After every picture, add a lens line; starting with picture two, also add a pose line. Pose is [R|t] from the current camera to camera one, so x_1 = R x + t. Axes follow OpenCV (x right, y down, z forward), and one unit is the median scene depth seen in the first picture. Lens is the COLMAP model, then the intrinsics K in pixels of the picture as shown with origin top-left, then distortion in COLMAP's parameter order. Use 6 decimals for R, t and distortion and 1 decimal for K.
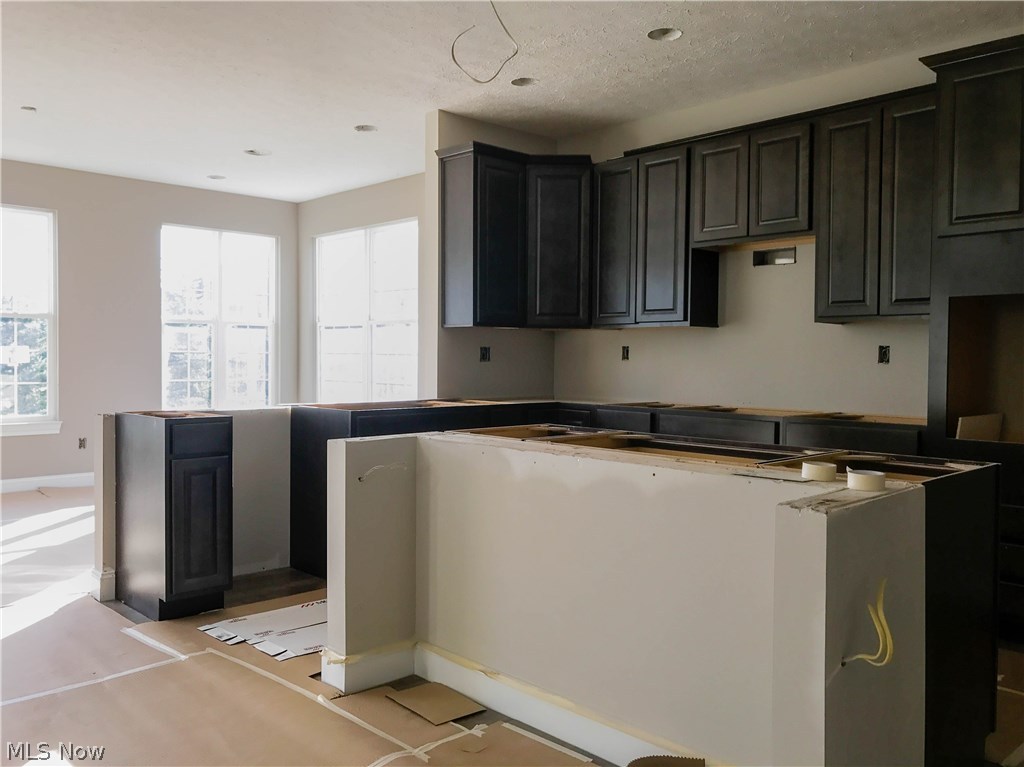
lens RADIAL K [[842.6, 0, 512.0], [0, 842.6, 383.5], [0, 0, 1]] dist [0.003439, -0.006418]
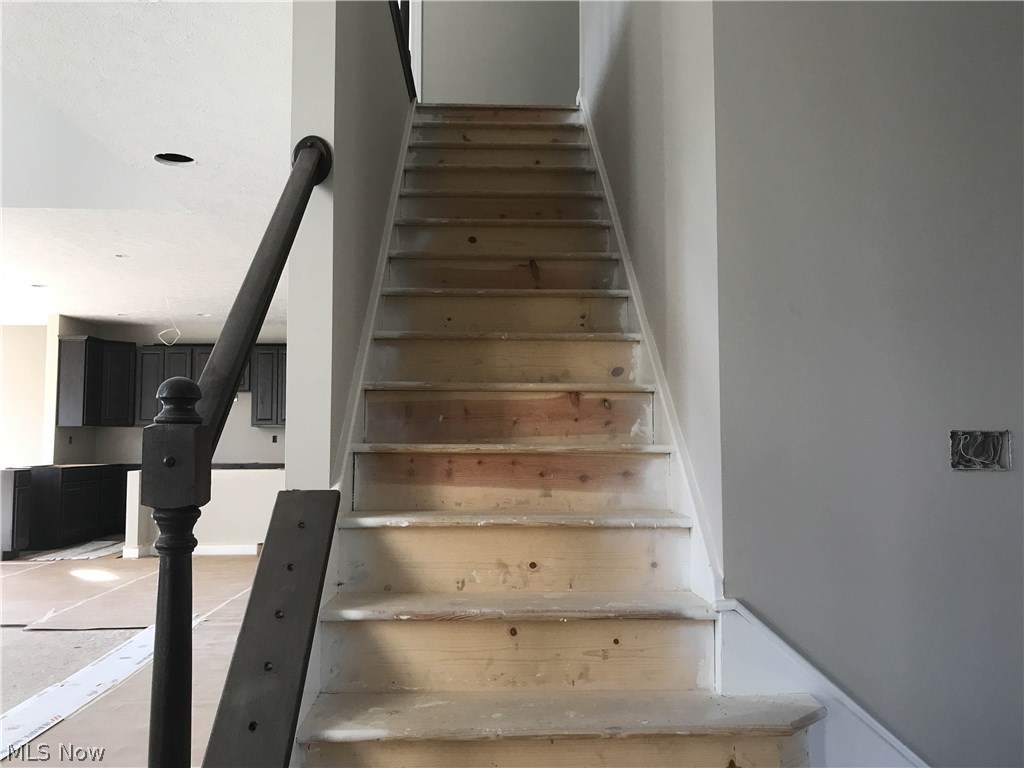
lens RADIAL K [[842.6, 0, 512.0], [0, 842.6, 384.0], [0, 0, 1]] dist [0.003439, -0.006418]
pose [[0.667859, 0.039211, 0.743254, -0.852095], [0.029962, 0.996386, -0.079487, 0.021555], [-0.743684, 0.075355, 0.664270, -1.085188]]
